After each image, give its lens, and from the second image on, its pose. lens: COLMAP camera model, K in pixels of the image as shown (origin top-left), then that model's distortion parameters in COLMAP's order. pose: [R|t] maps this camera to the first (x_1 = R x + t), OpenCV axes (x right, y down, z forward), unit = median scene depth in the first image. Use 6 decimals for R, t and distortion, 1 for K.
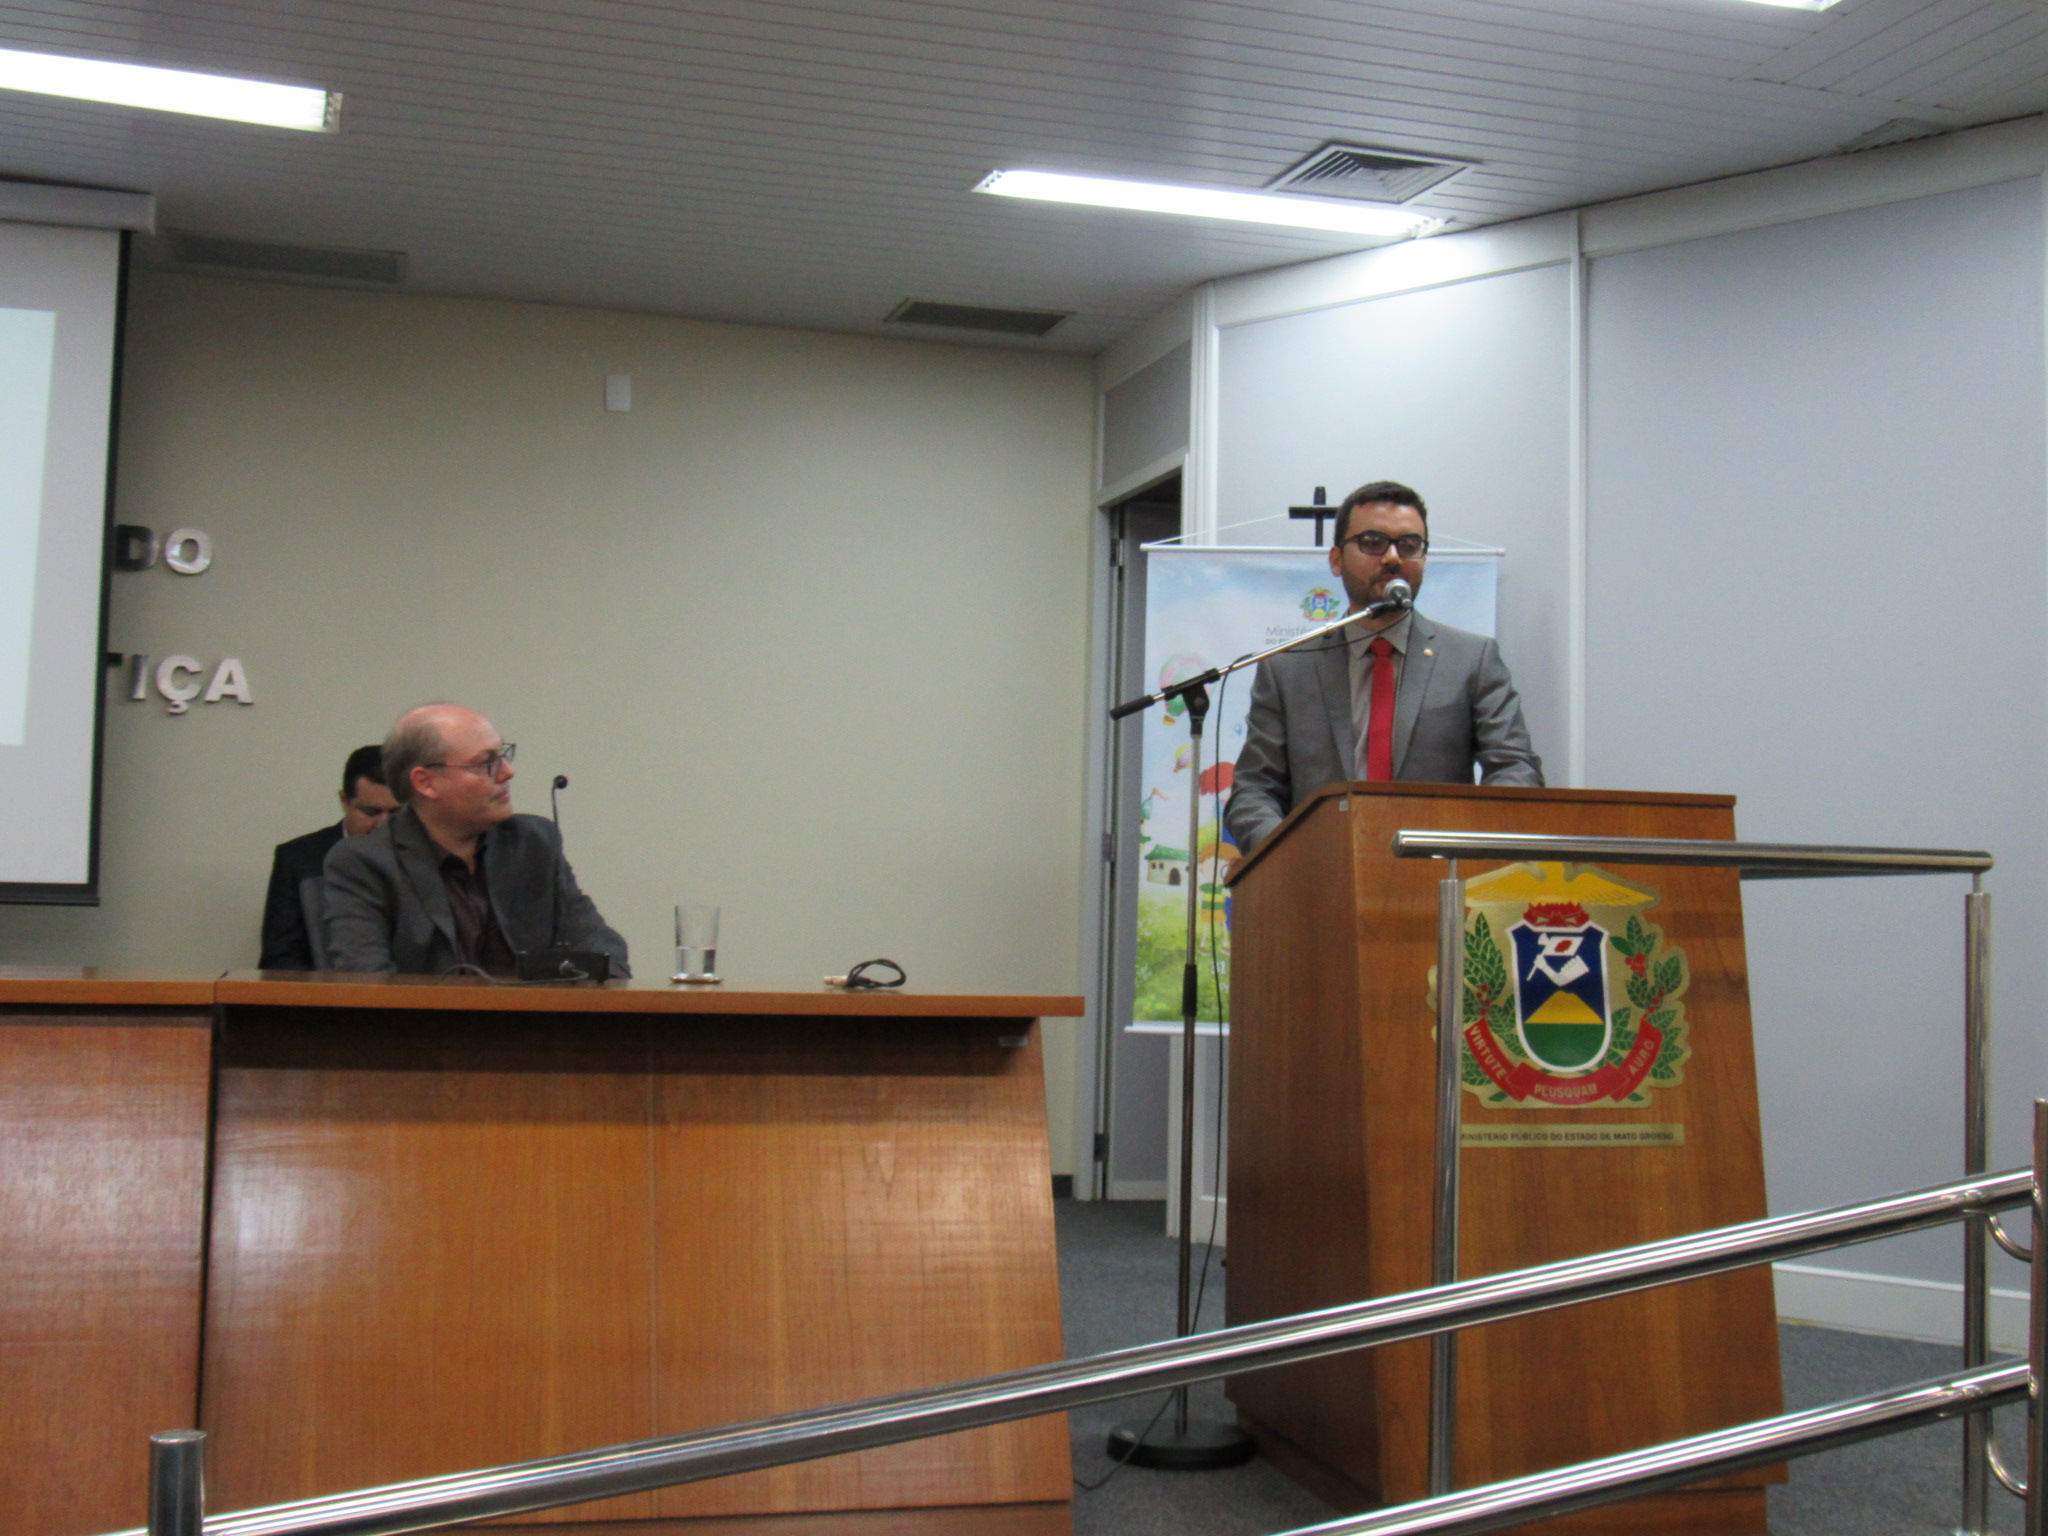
lens RADIAL K [[2408.0, 0, 1017.6], [0, 2408.0, 758.7], [0, 0, 1]] dist [-0.070881, 0.000000]
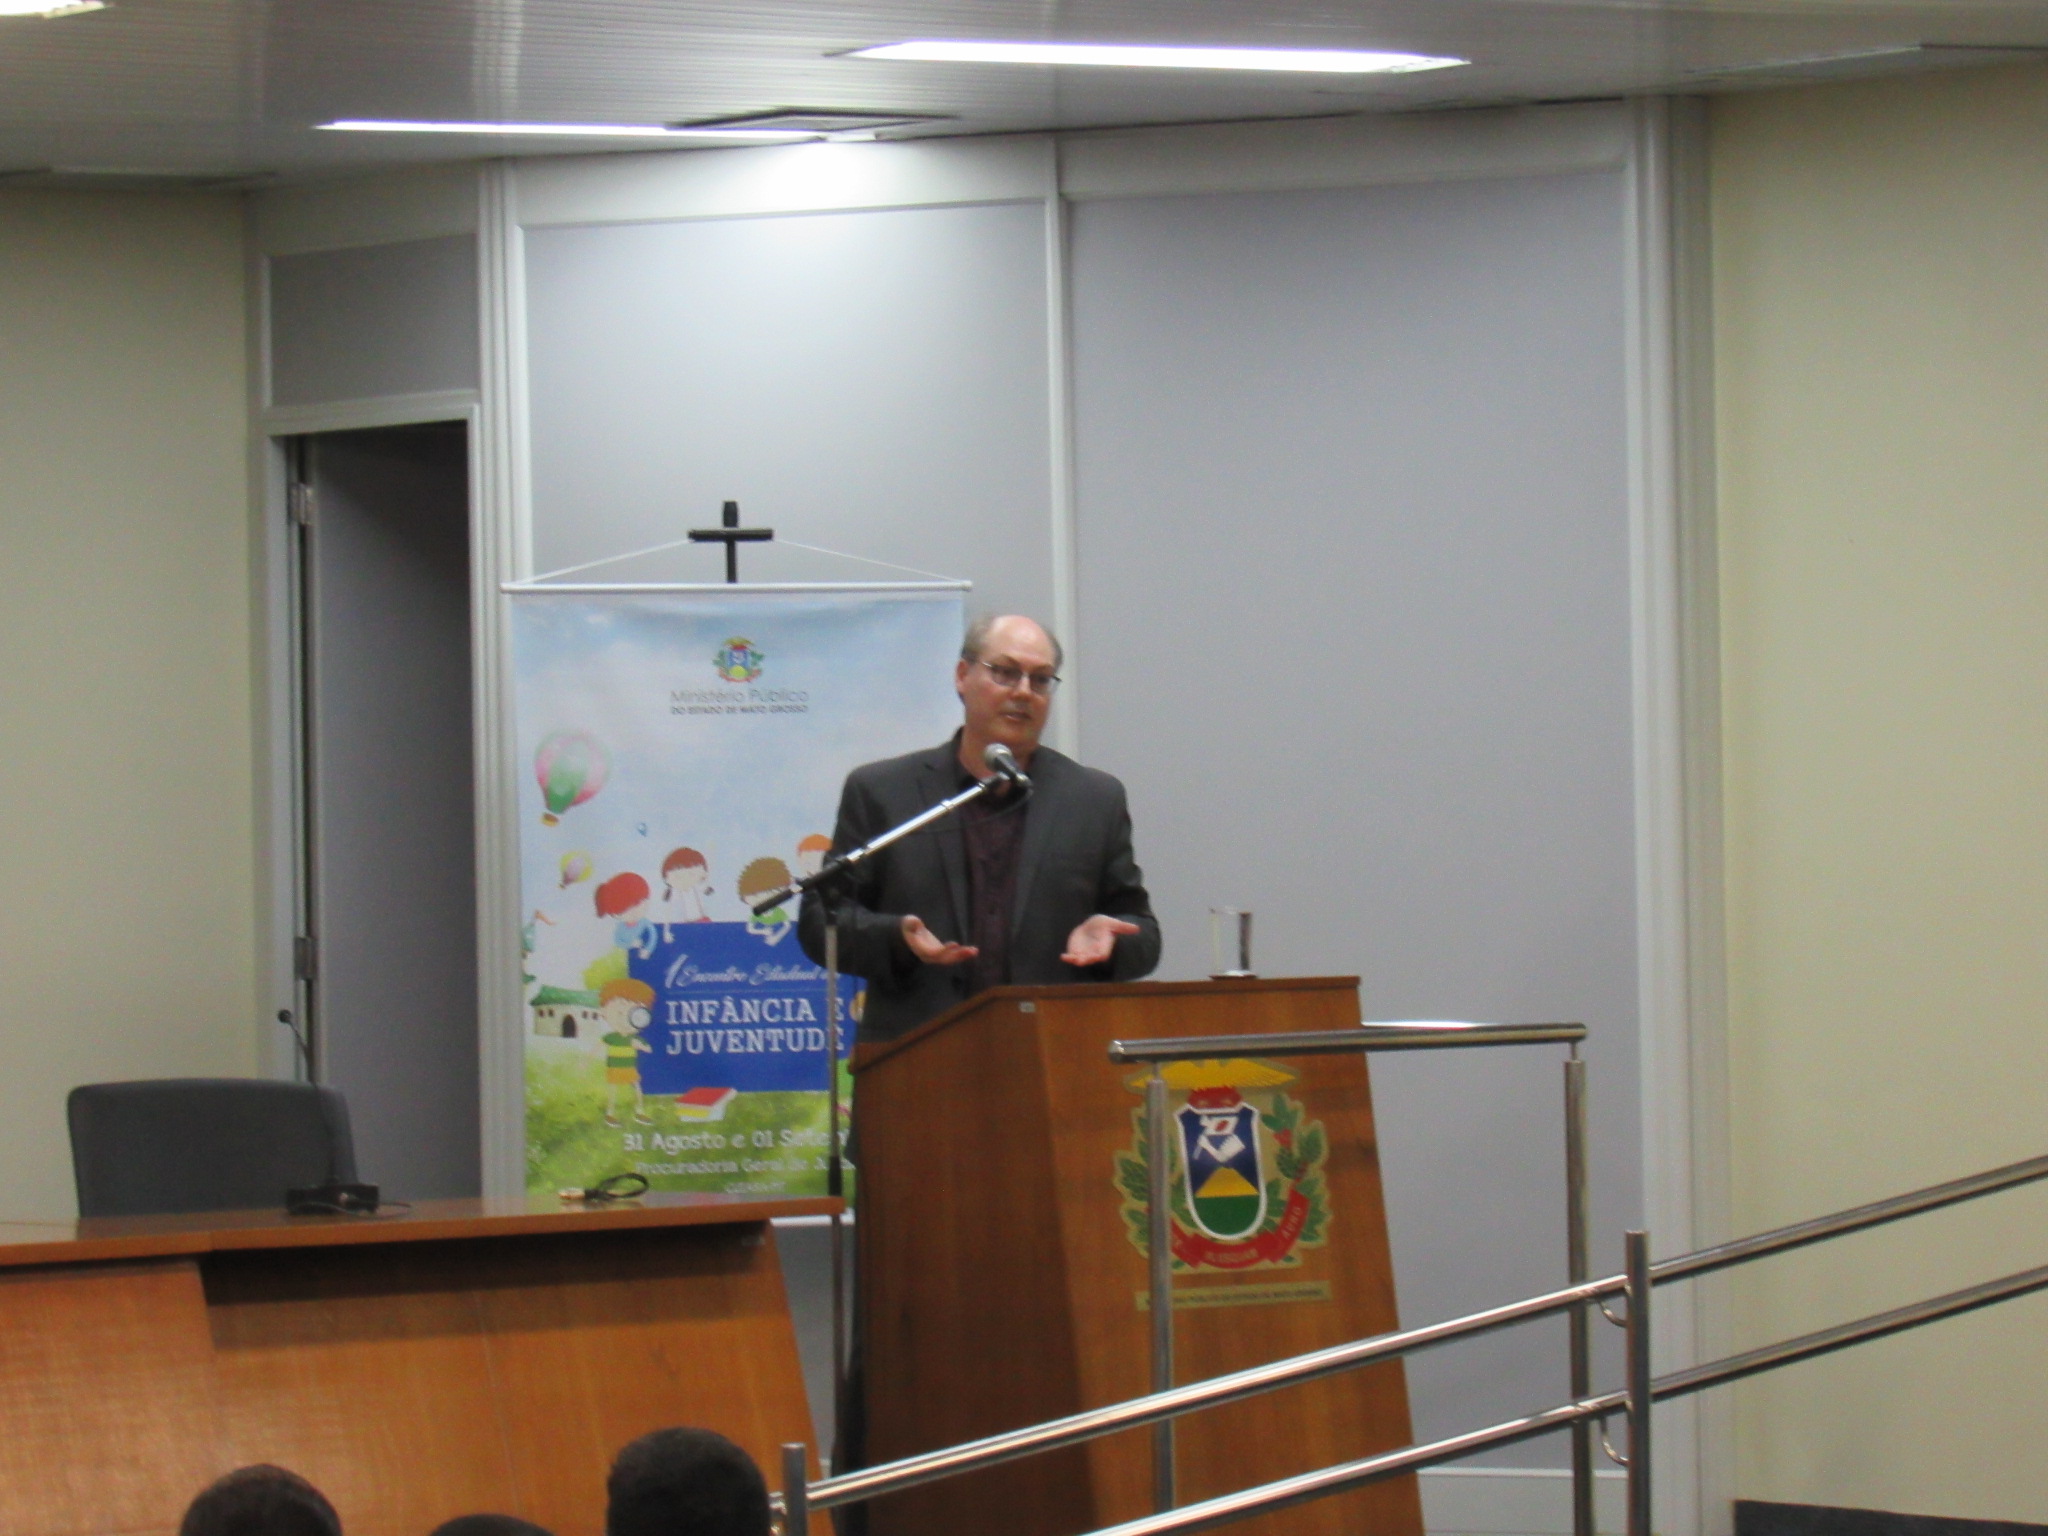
lens RADIAL K [[8677.1, 0, 1025.3], [0, 8677.1, 761.3], [0, 0, 1]] dist [0.284089, 0.000000]
pose [[0.944108, -0.042919, 0.326830, -1.153041], [0.022499, 0.997566, 0.066005, -0.353996], [-0.328867, -0.054963, 0.942776, -2.719842]]
